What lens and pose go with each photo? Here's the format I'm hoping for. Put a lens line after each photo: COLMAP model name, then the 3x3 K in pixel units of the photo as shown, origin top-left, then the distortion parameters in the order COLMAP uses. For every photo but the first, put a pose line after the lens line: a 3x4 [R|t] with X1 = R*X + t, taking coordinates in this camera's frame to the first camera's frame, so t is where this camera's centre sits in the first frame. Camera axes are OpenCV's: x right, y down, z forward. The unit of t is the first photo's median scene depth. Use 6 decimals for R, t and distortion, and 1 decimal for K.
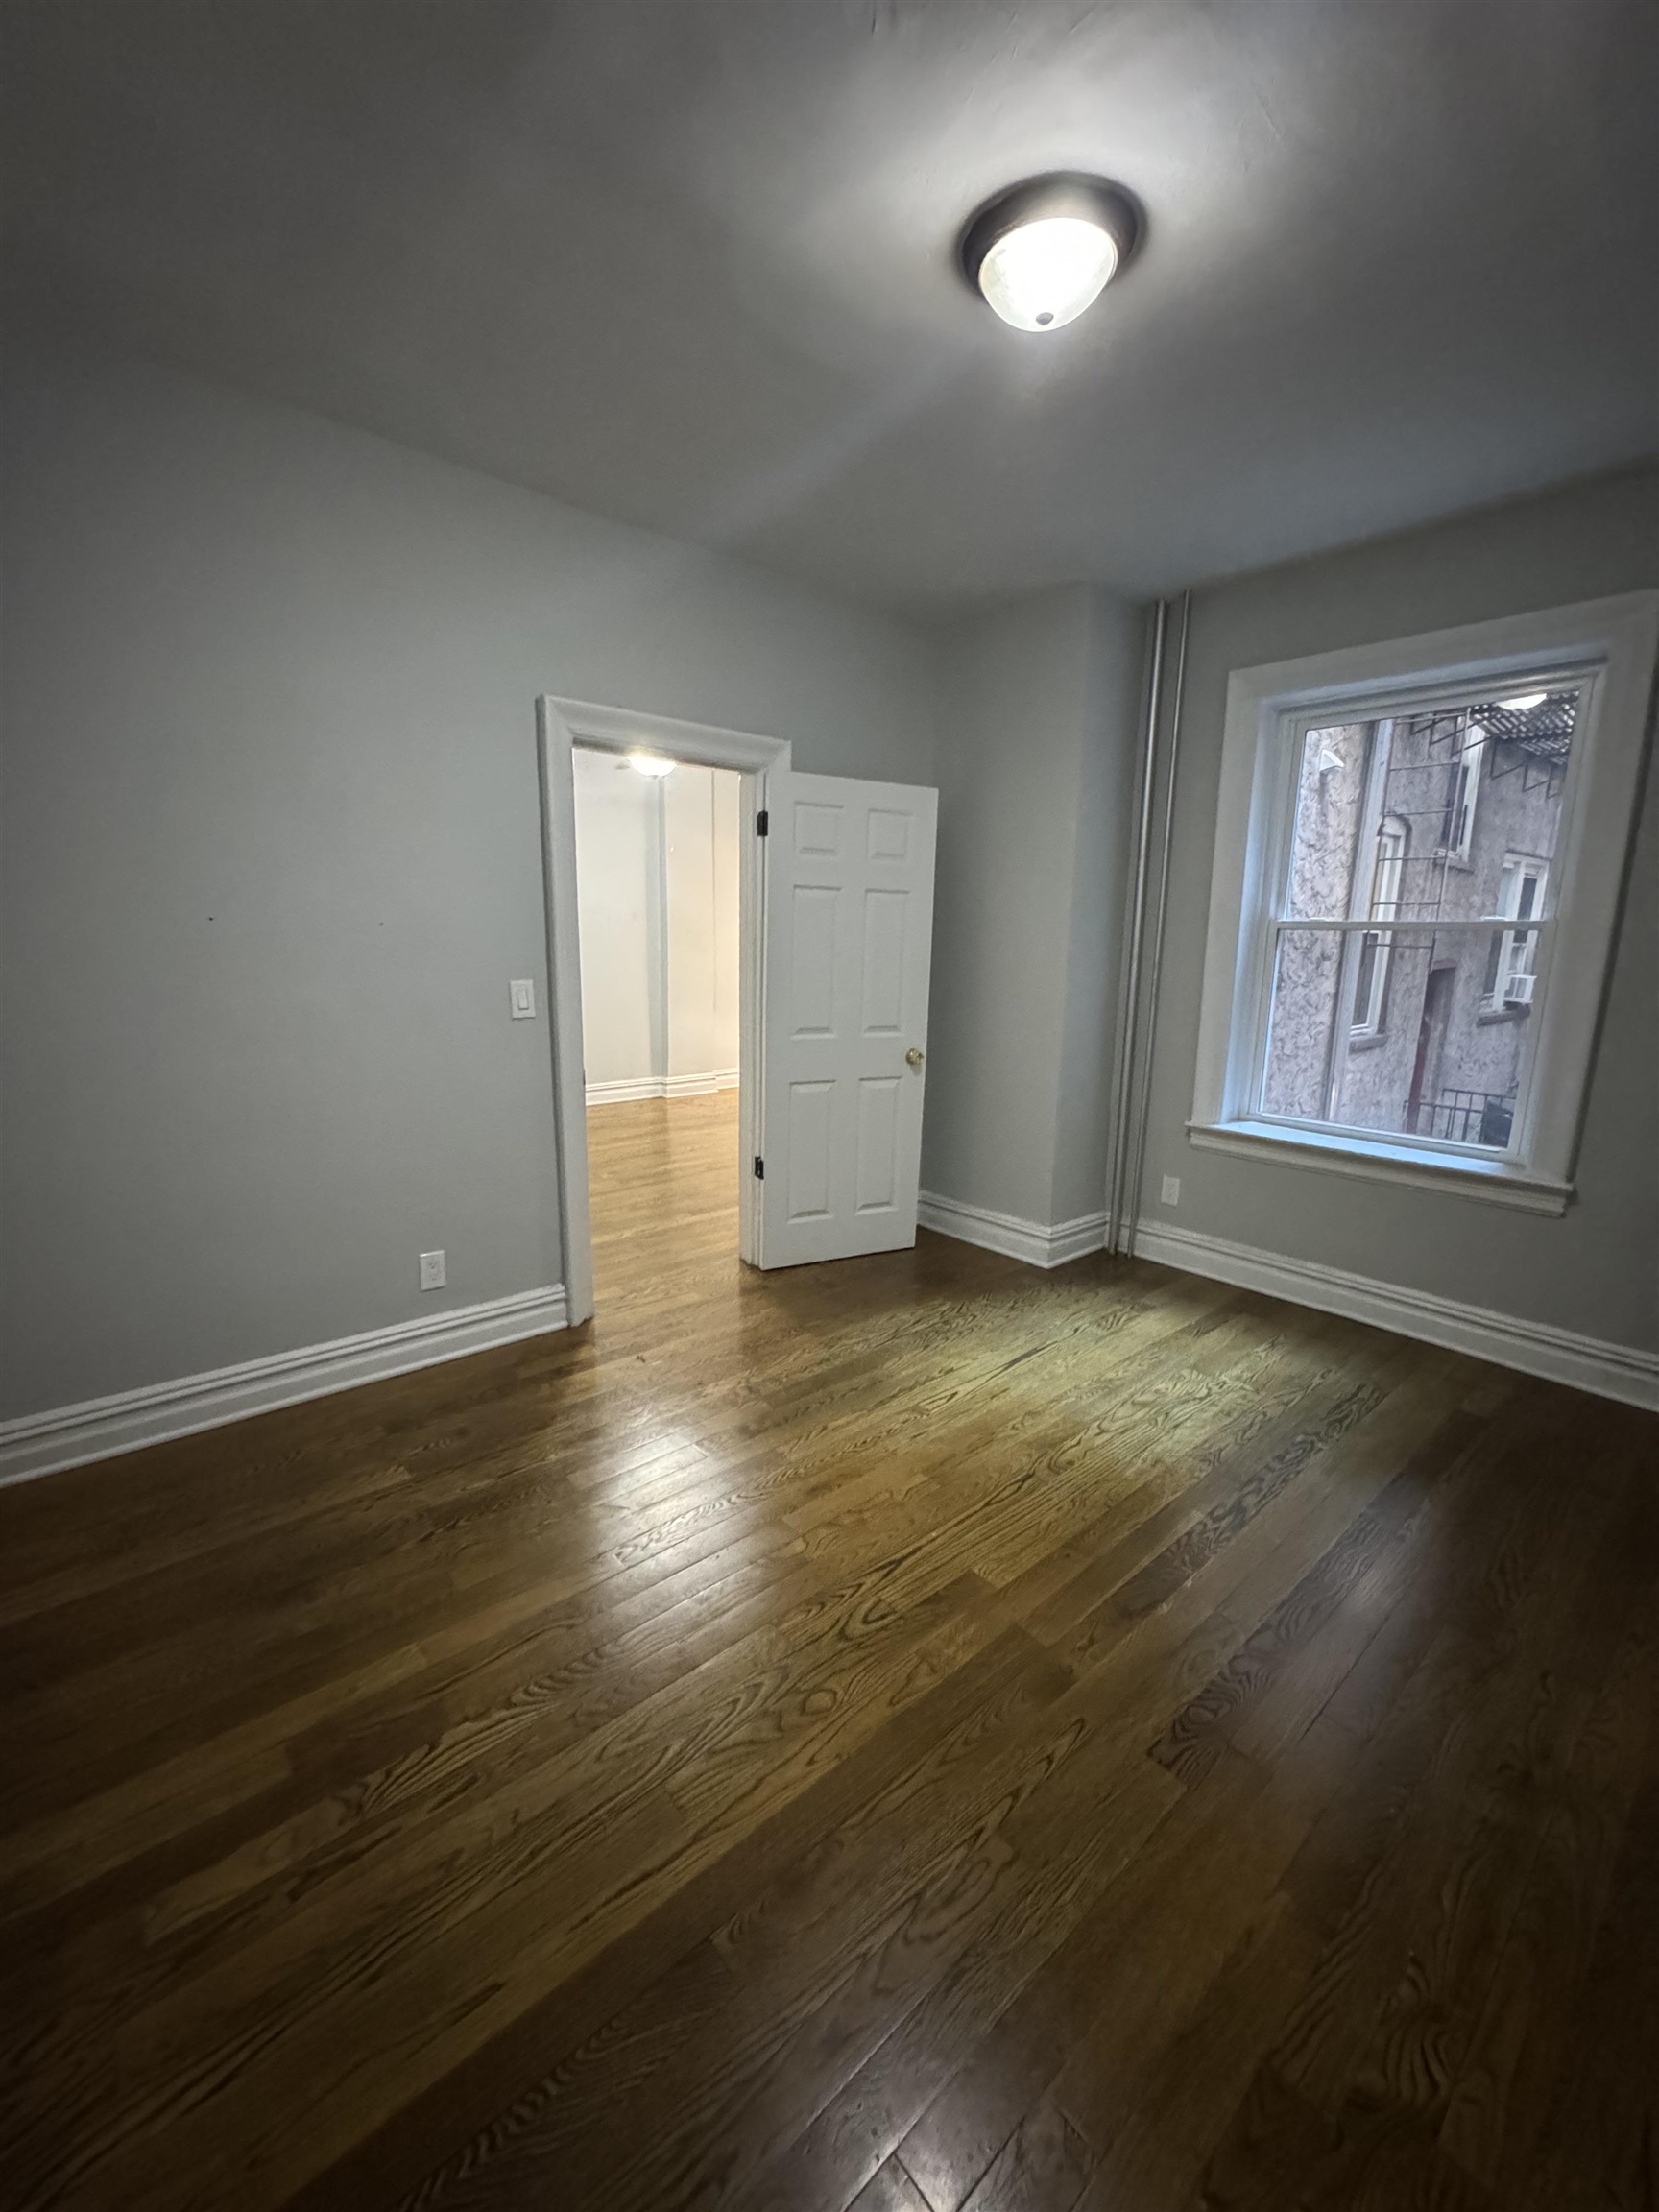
lens RADIAL K [[883.3, 0, 833.1], [0, 883.3, 1102.0], [0, 0, 1]] dist [-0.000267, -0.000041]
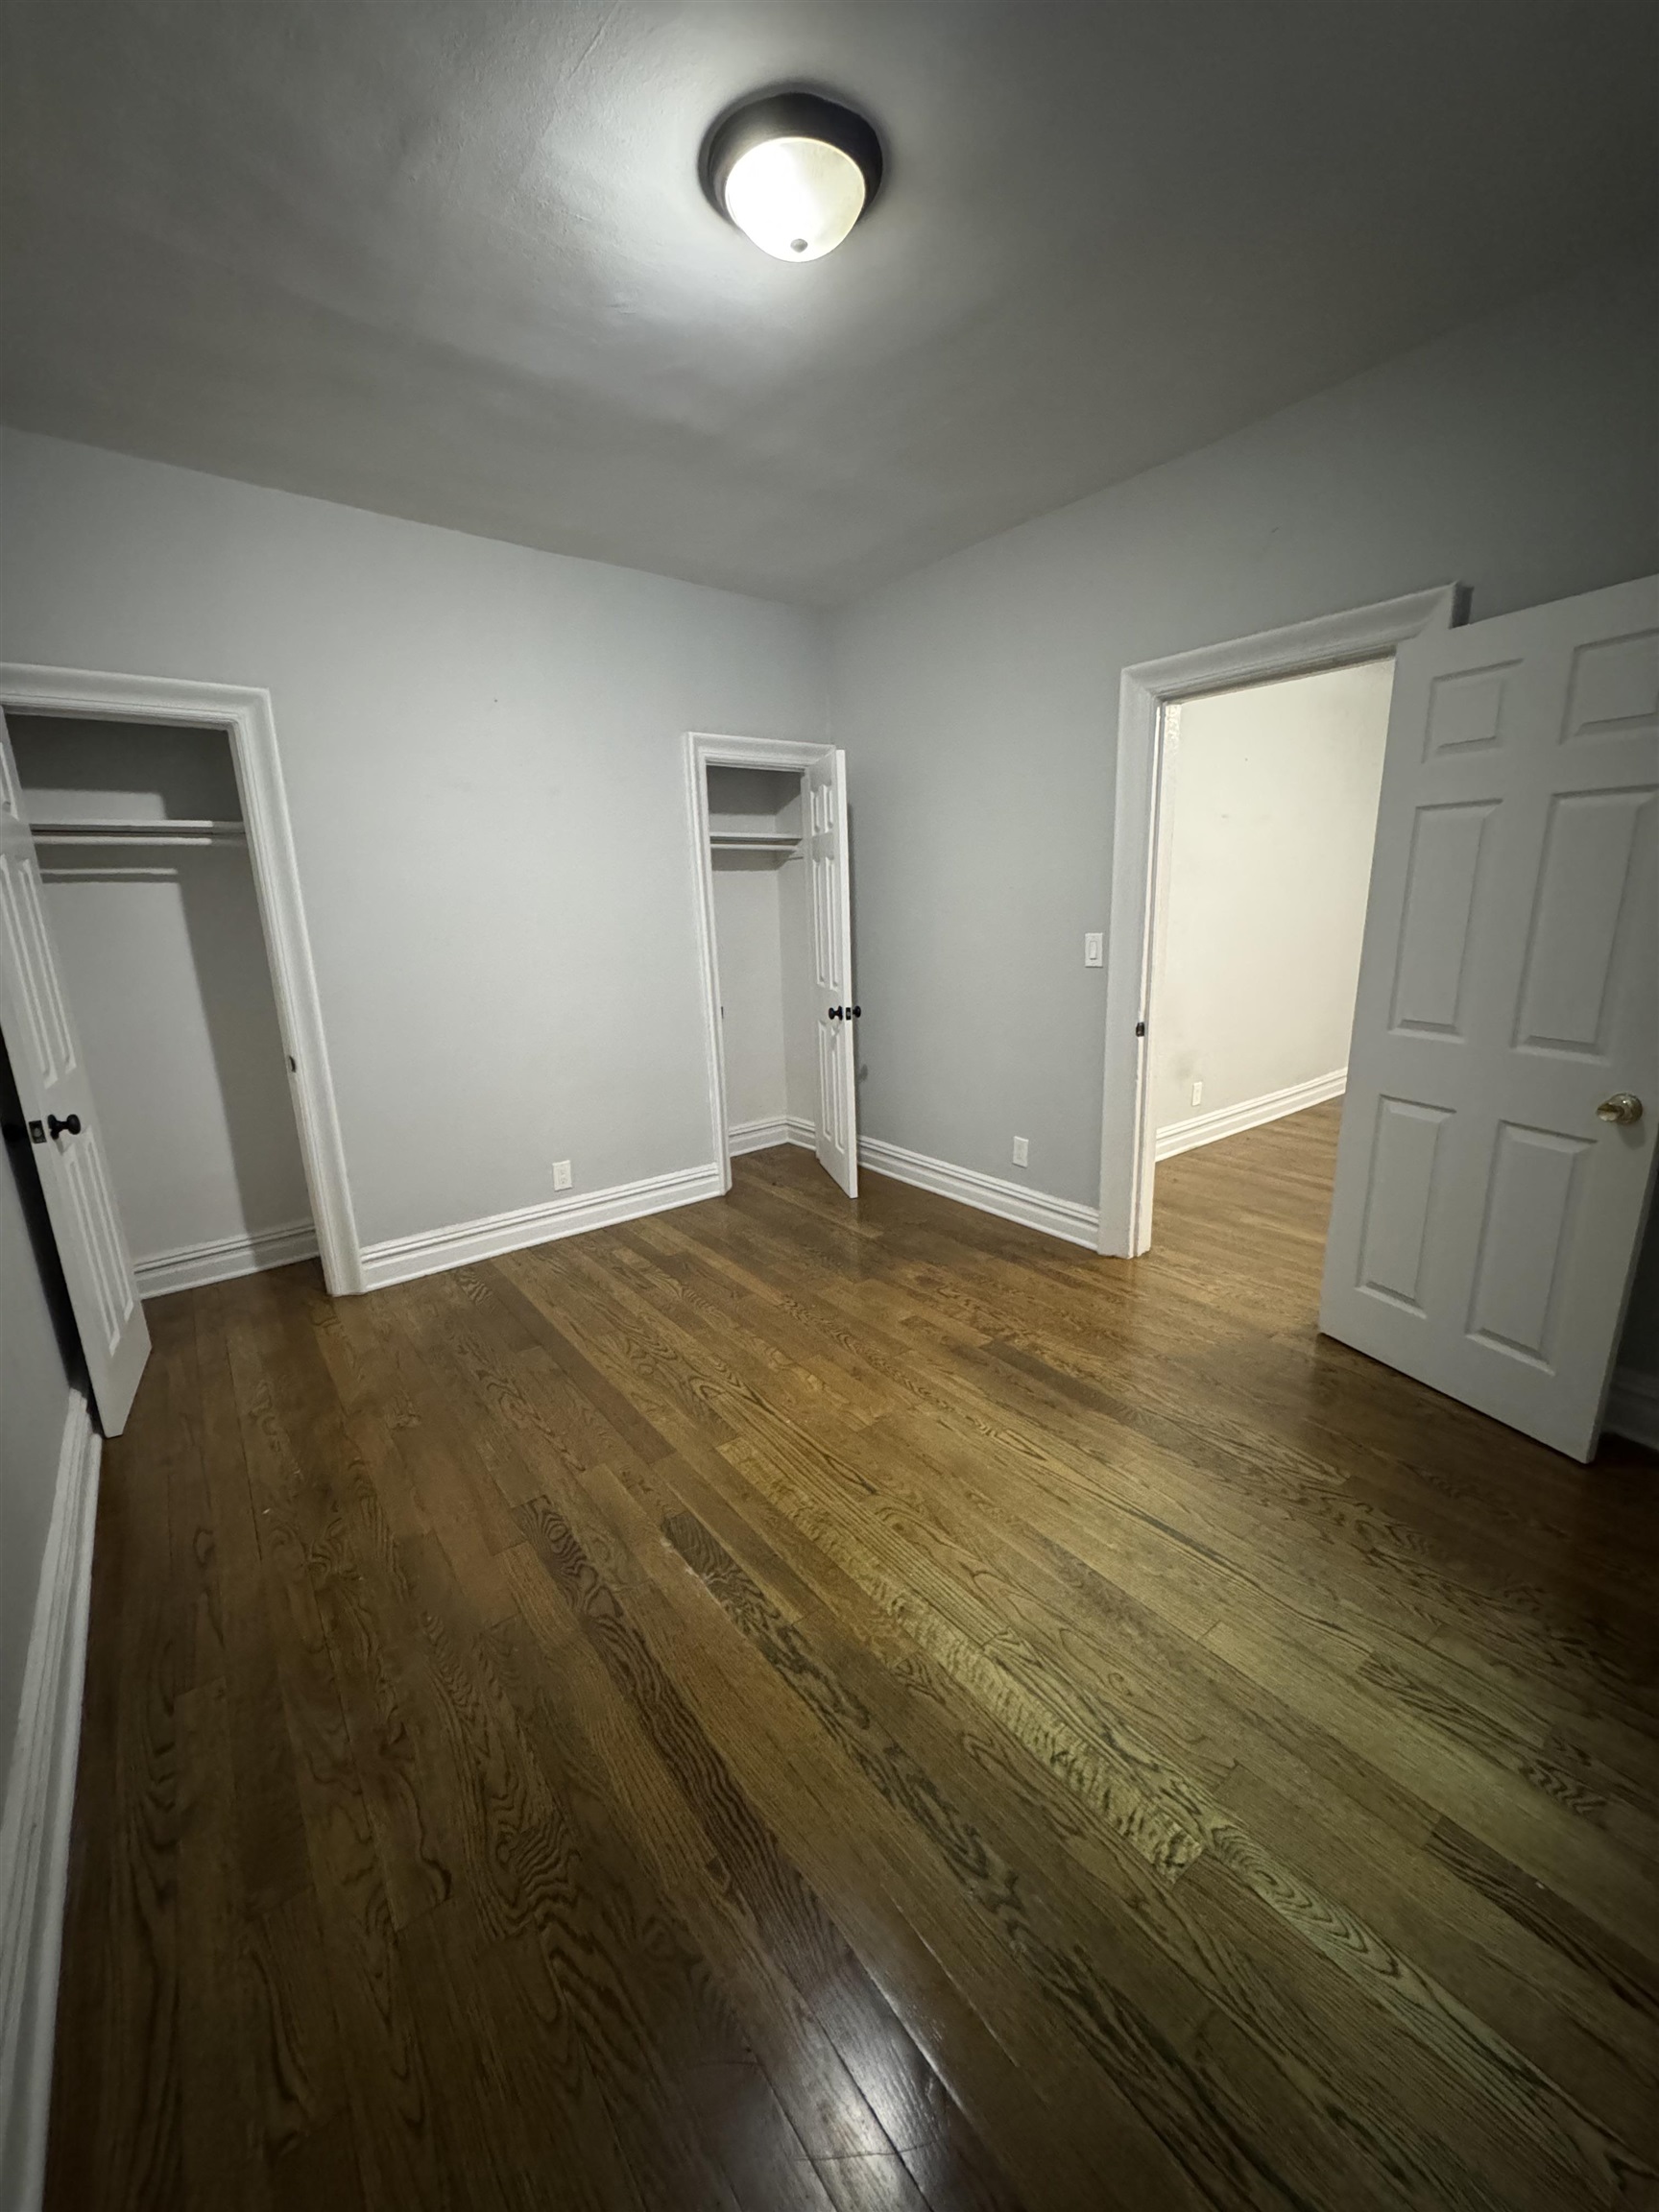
lens RADIAL K [[883.3, 0, 837.4], [0, 883.3, 1107.8], [0, 0, 1]] dist [-0.000267, -0.000041]
pose [[-0.065609, 0.218756, -0.973571, 0.861745], [-0.160885, 0.960589, 0.226681, -0.132059], [0.984790, 0.171506, -0.027828, 0.774357]]
